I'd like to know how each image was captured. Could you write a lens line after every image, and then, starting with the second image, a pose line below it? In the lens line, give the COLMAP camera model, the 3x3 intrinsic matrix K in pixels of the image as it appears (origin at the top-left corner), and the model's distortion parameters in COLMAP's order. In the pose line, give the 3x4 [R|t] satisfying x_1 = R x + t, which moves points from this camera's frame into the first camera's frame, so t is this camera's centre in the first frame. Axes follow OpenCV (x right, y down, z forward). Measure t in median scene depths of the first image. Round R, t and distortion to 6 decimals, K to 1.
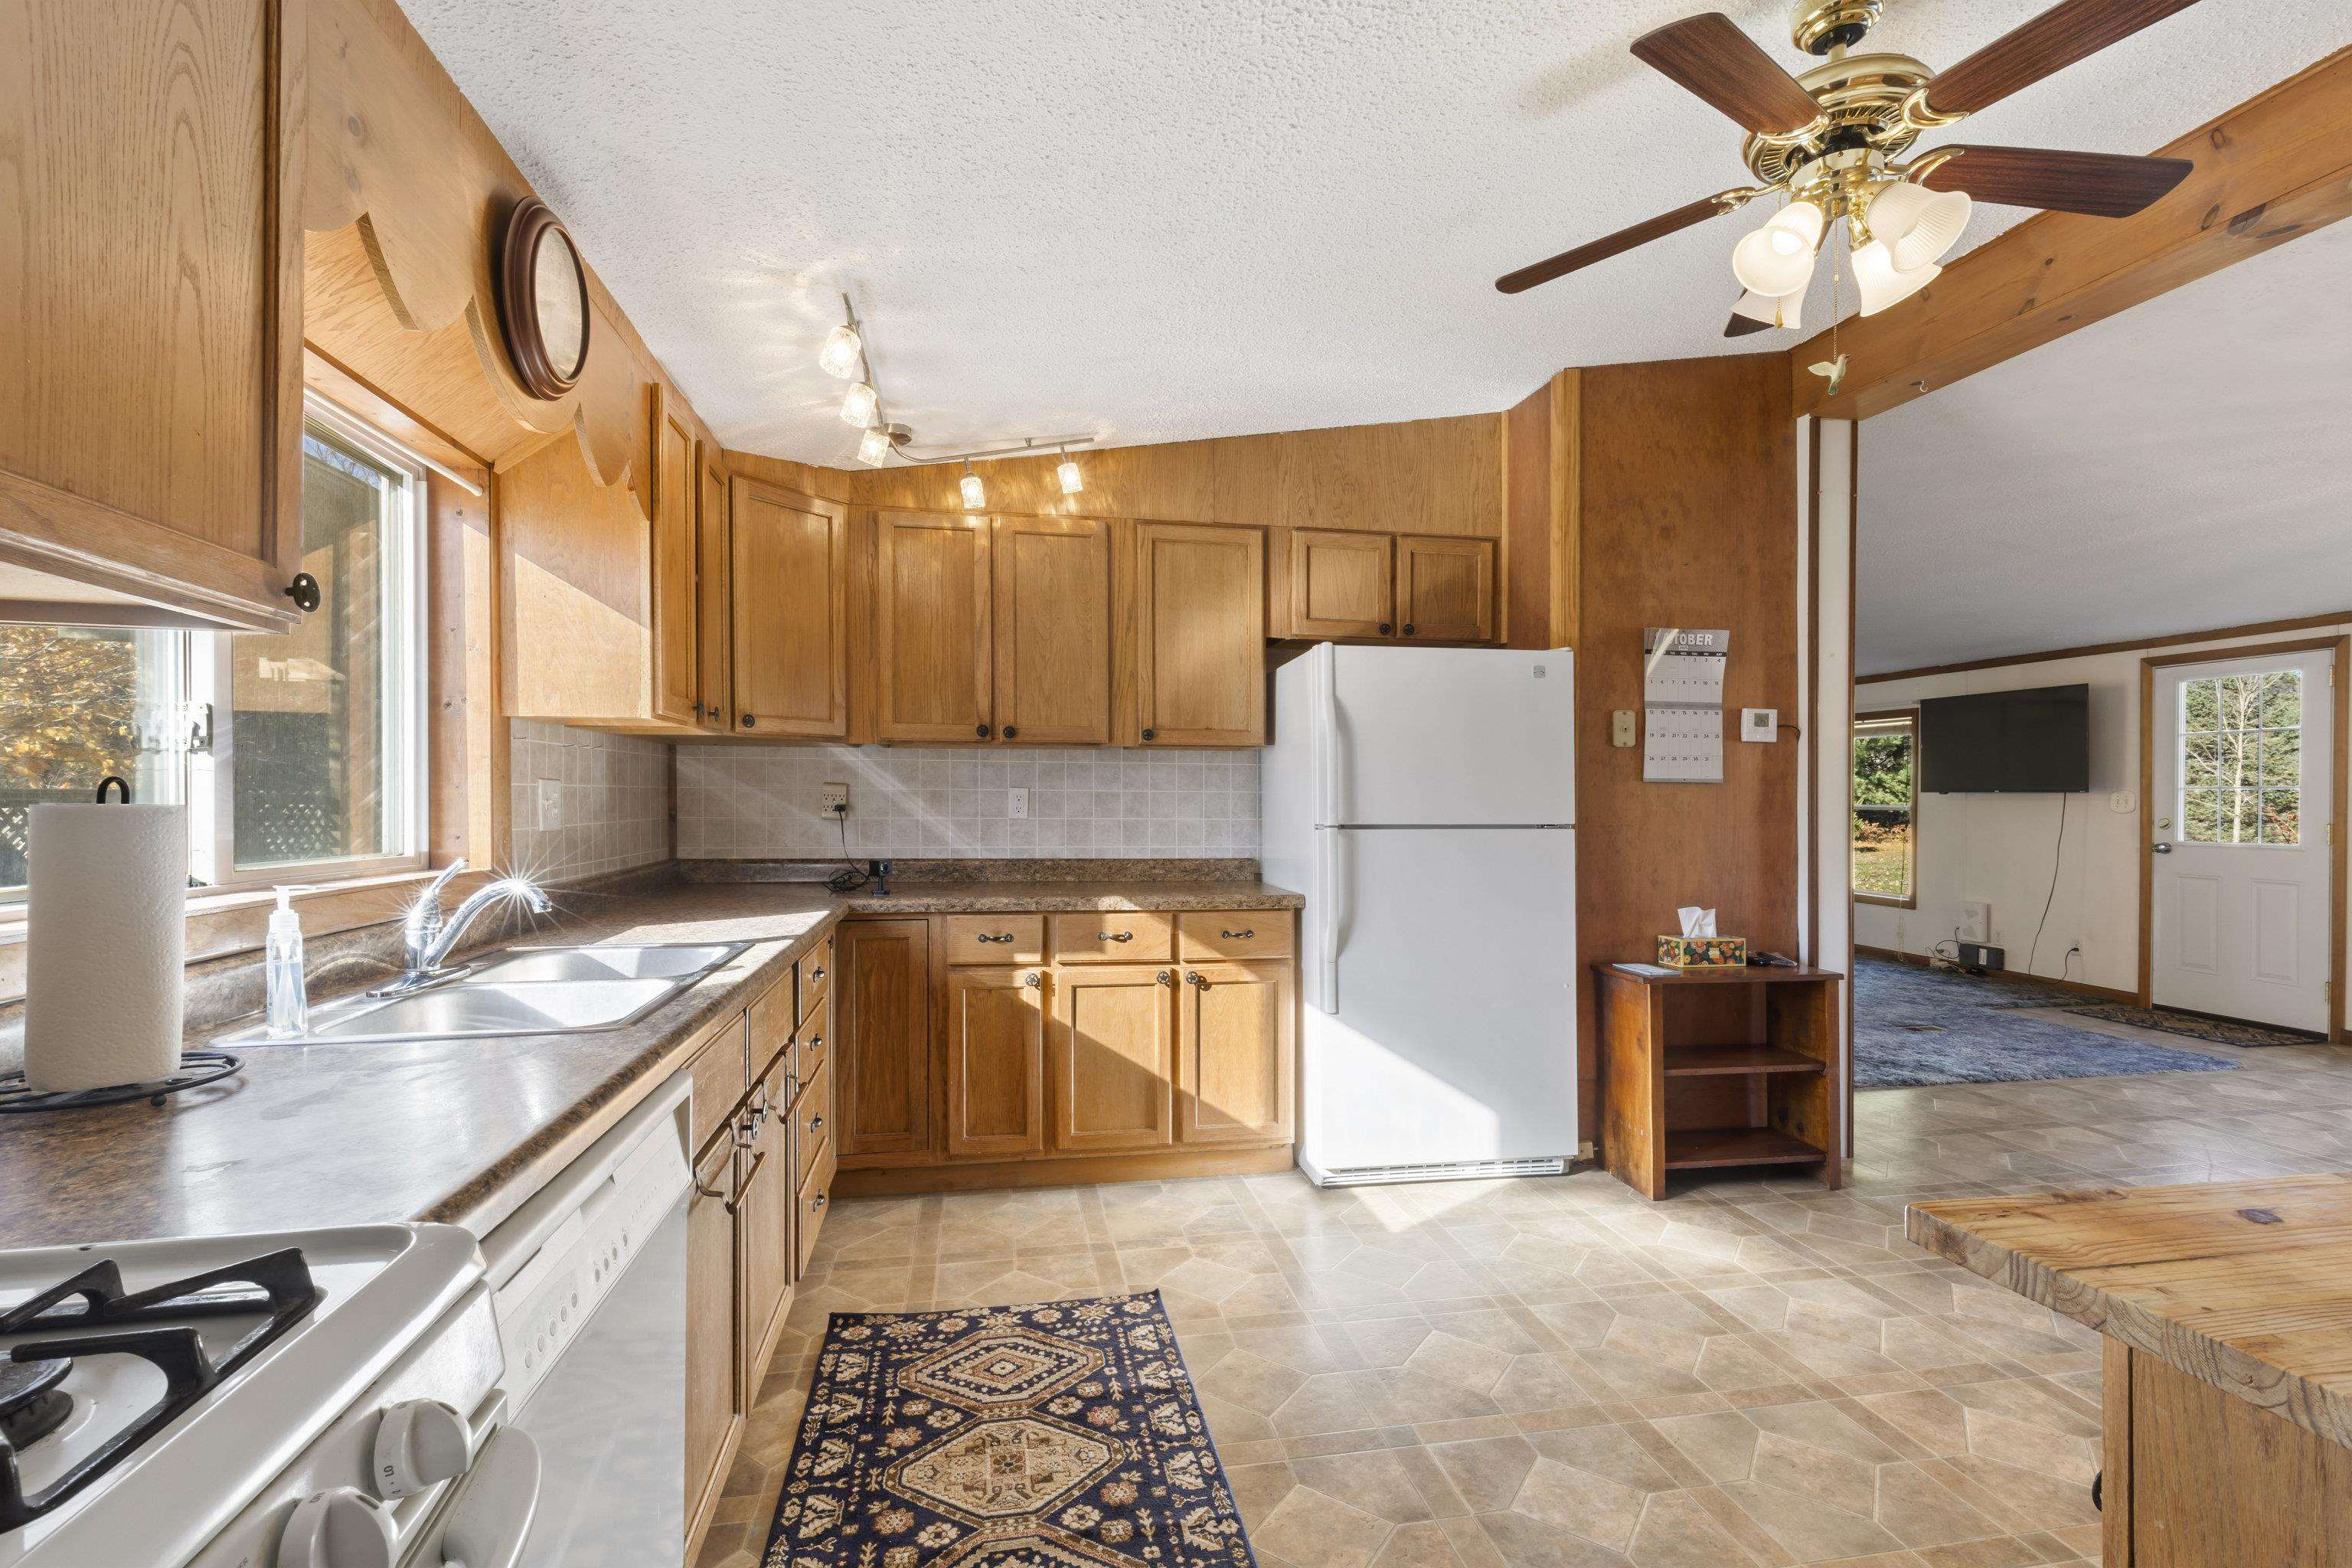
lens RADIAL K [[1059.5, 0, 1179.2], [0, 1059.5, 795.8], [0, 0, 1]] dist [0.009871, -0.000432]
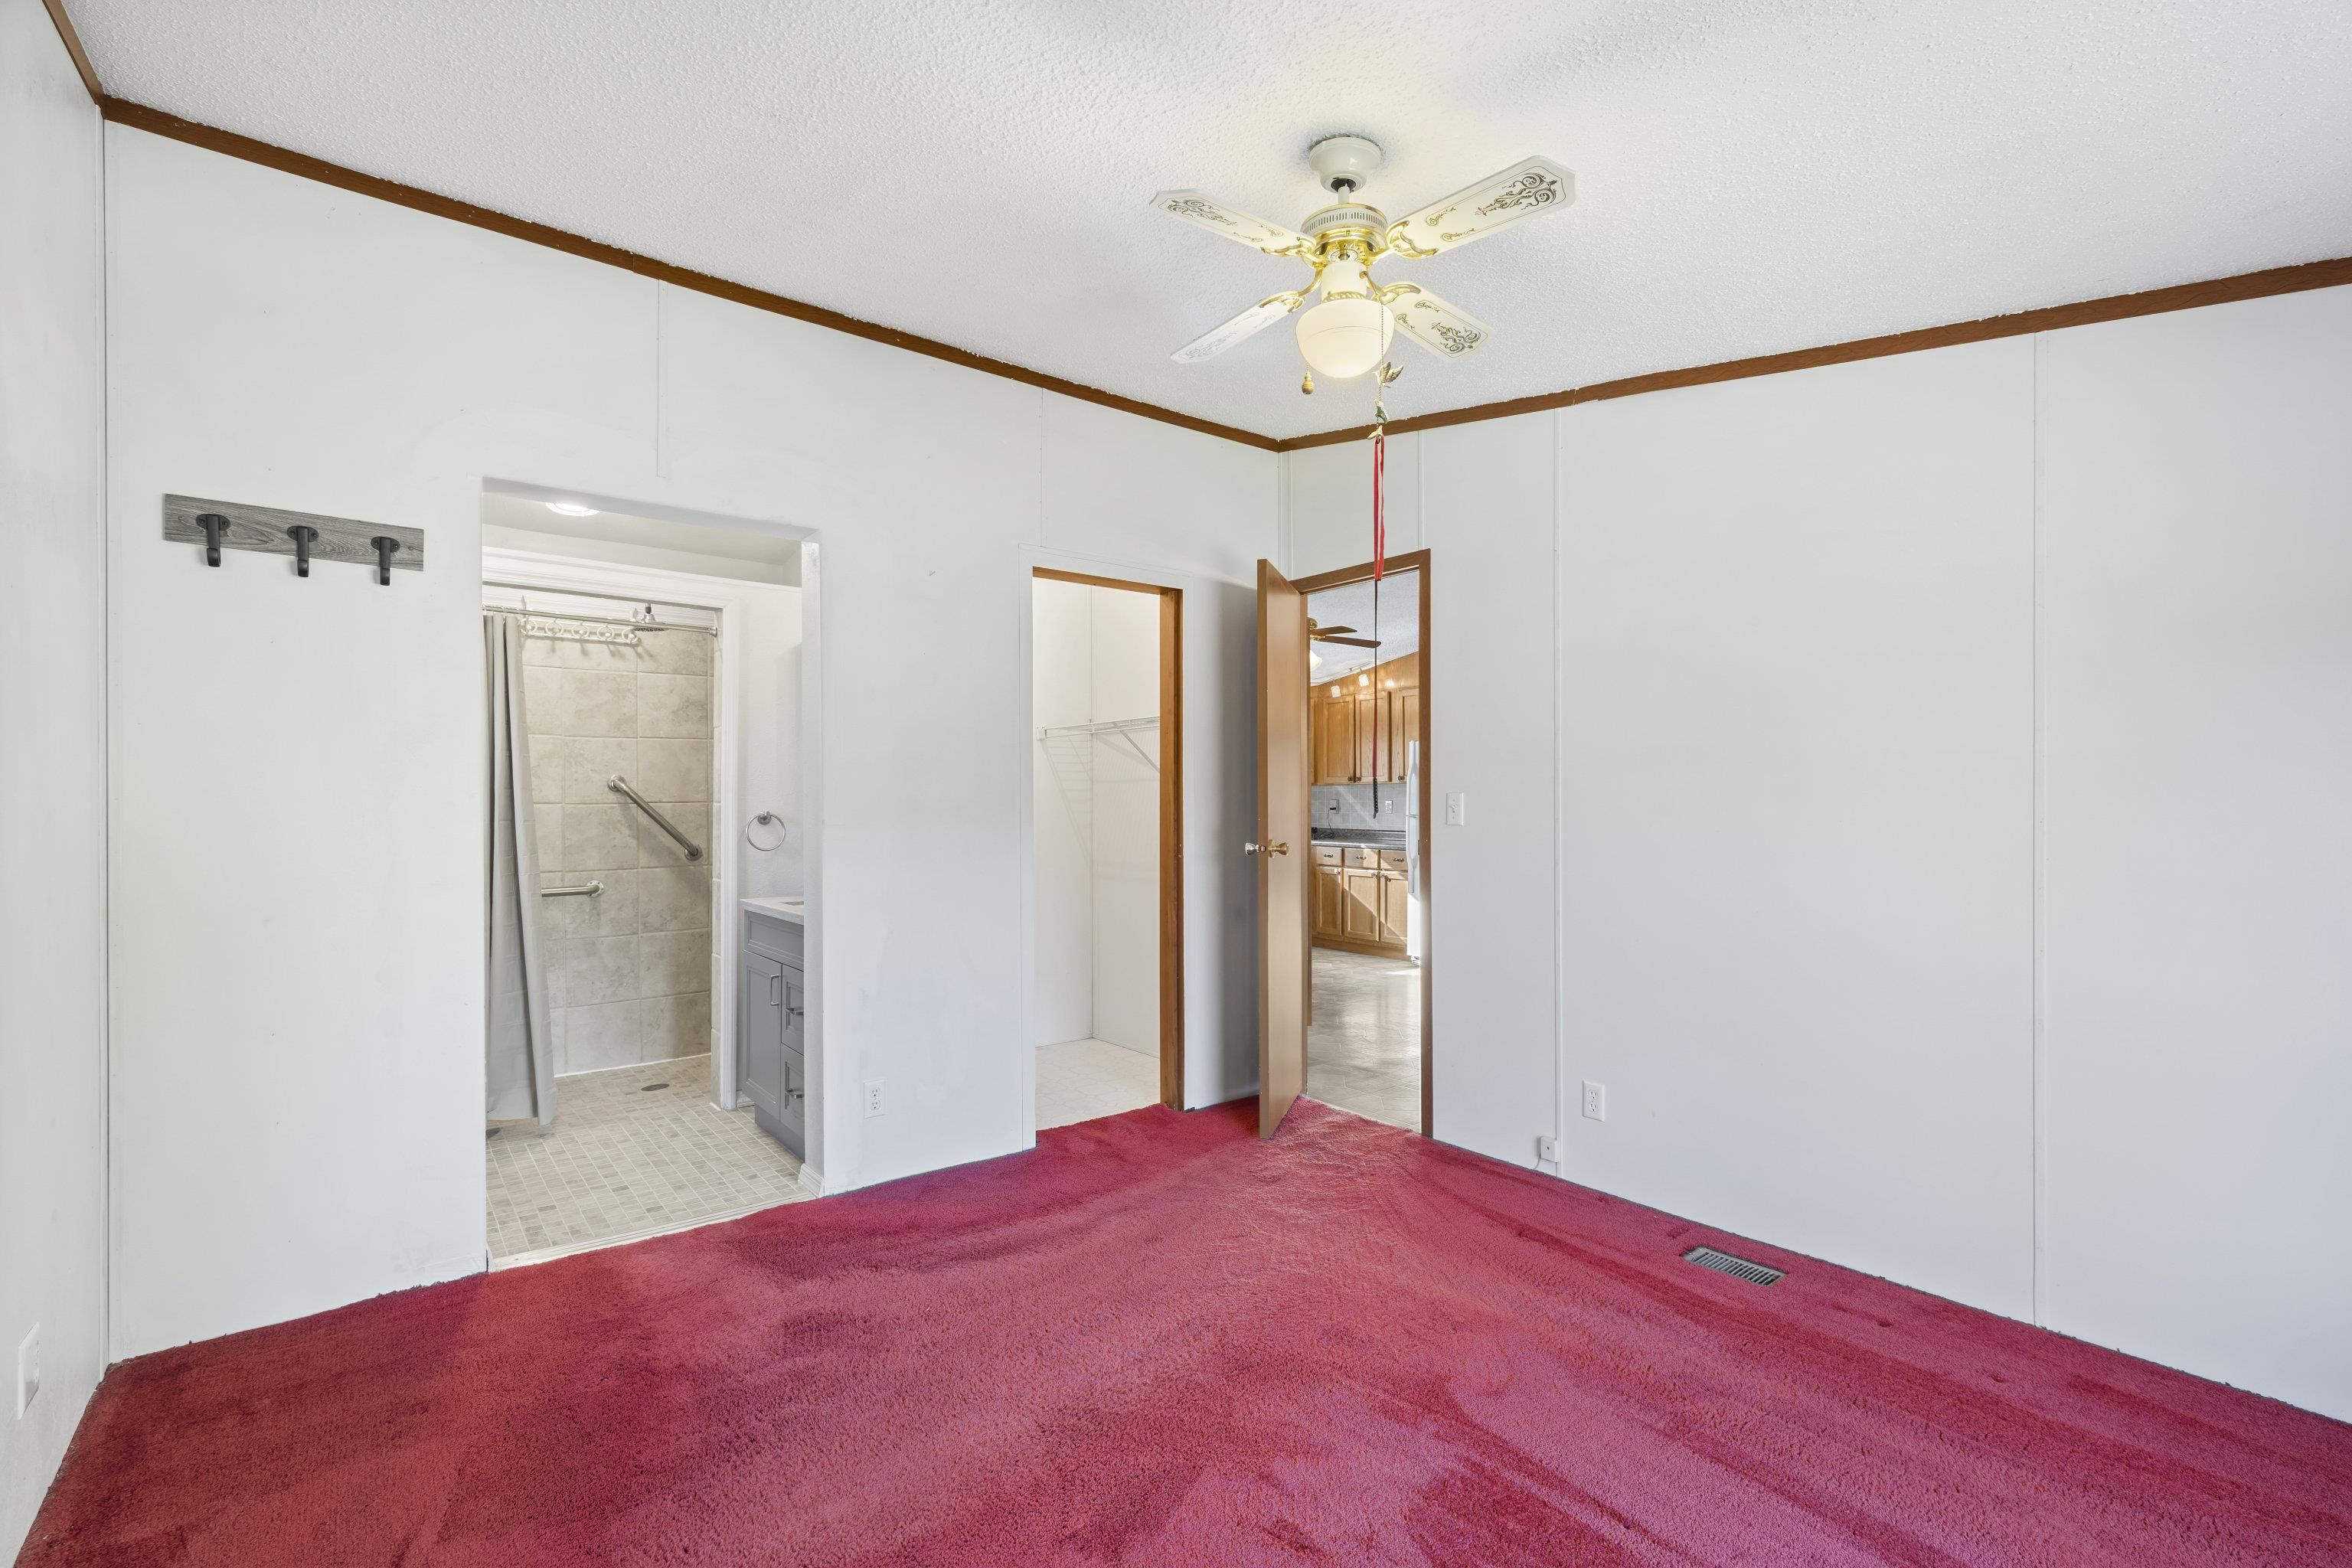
lens RADIAL K [[1059.5, 0, 1175.1], [0, 1059.5, 789.9], [0, 0, 1]] dist [0.009871, -0.000432]
pose [[0.451708, -0.004601, -0.892154, 2.055794], [0.005864, 0.999980, -0.002187, -0.032989], [0.892146, -0.004244, 0.451726, -0.593464]]
